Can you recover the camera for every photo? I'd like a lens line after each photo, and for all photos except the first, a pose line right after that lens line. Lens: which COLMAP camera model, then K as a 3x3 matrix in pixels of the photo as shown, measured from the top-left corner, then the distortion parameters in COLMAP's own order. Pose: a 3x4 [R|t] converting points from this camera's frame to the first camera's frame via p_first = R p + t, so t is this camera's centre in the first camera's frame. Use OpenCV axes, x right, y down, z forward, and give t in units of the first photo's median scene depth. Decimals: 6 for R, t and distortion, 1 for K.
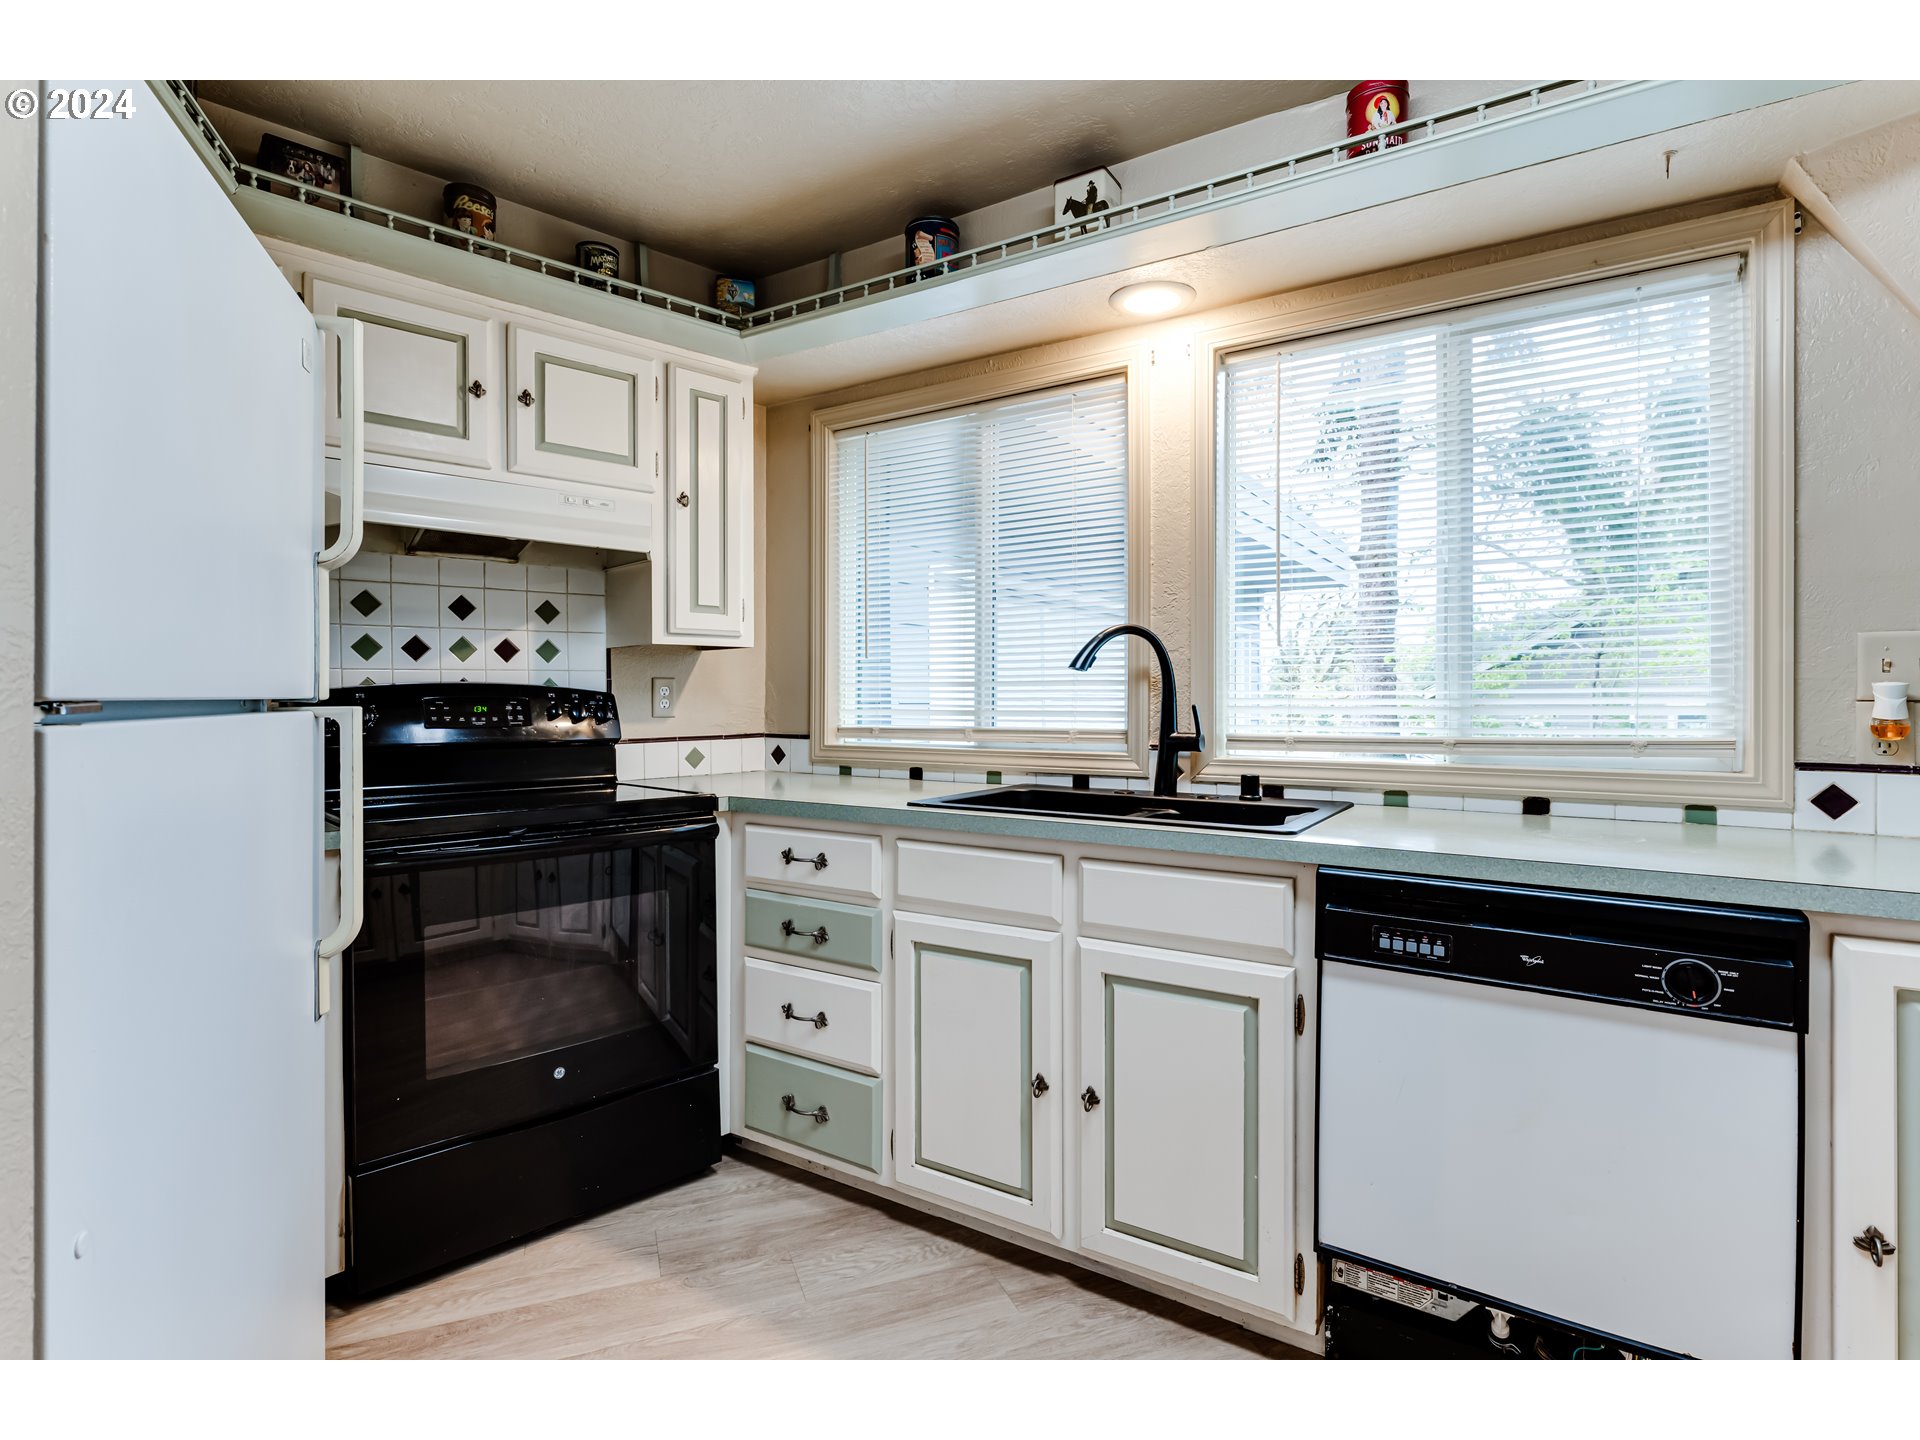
lens RADIAL K [[1374.0, 0, 960.0], [0, 1374.0, 720.0], [0, 0, 1]] dist [-0.007238, -0.000396]
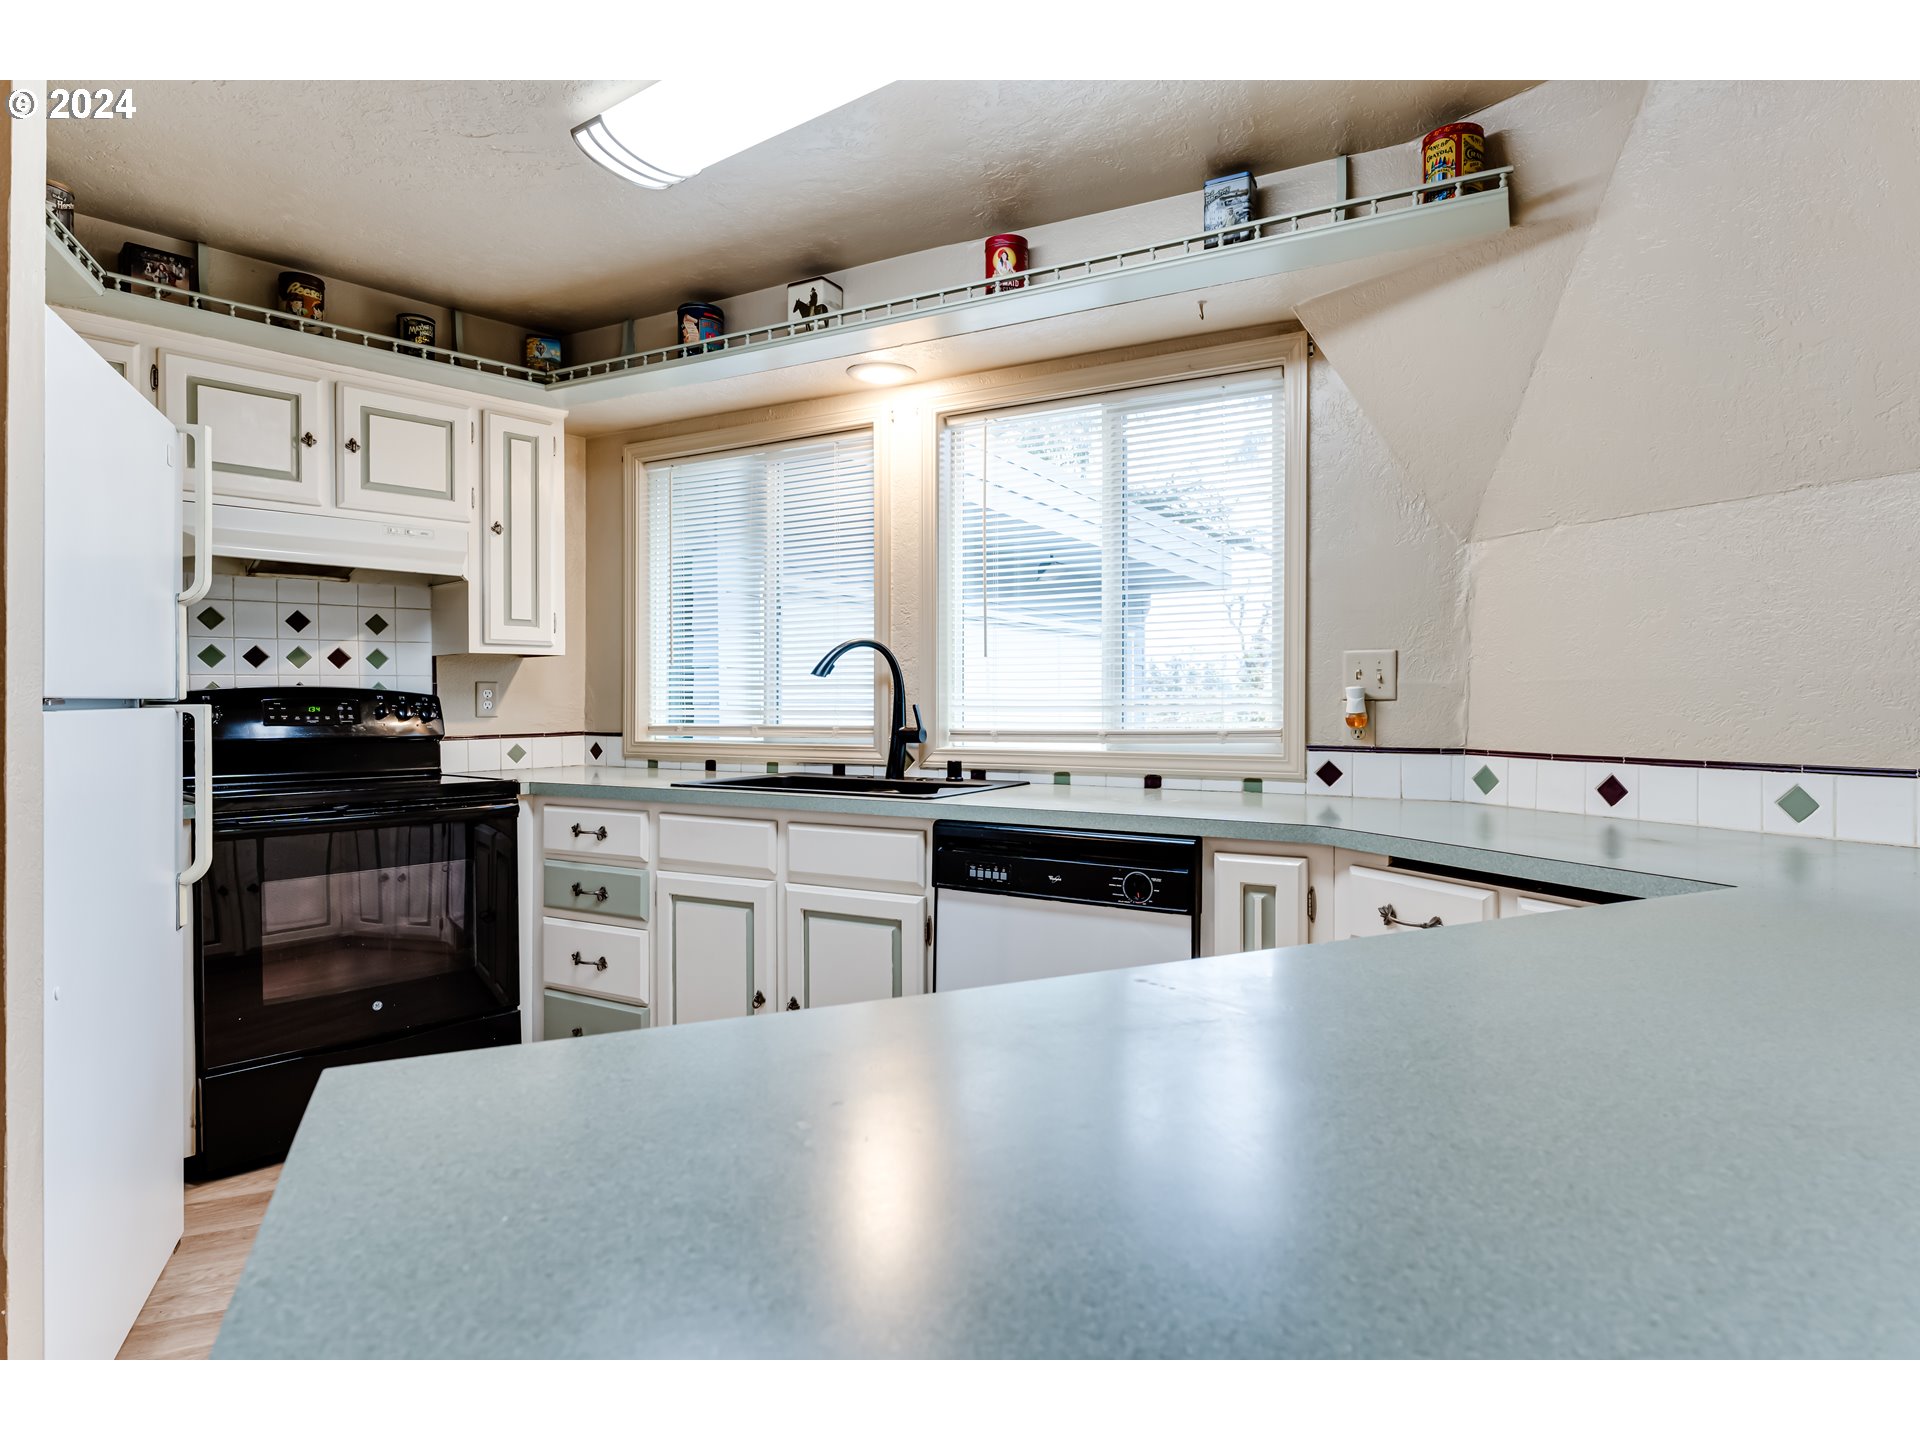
lens RADIAL K [[1374.0, 0, 960.0], [0, 1374.0, 720.0], [0, 0, 1]] dist [-0.007238, -0.000396]
pose [[0.995643, -0.002261, 0.093216, 0.097712], [0.002450, 0.999995, -0.001916, 0.005333], [-0.093211, 0.002136, 0.995644, -0.232847]]
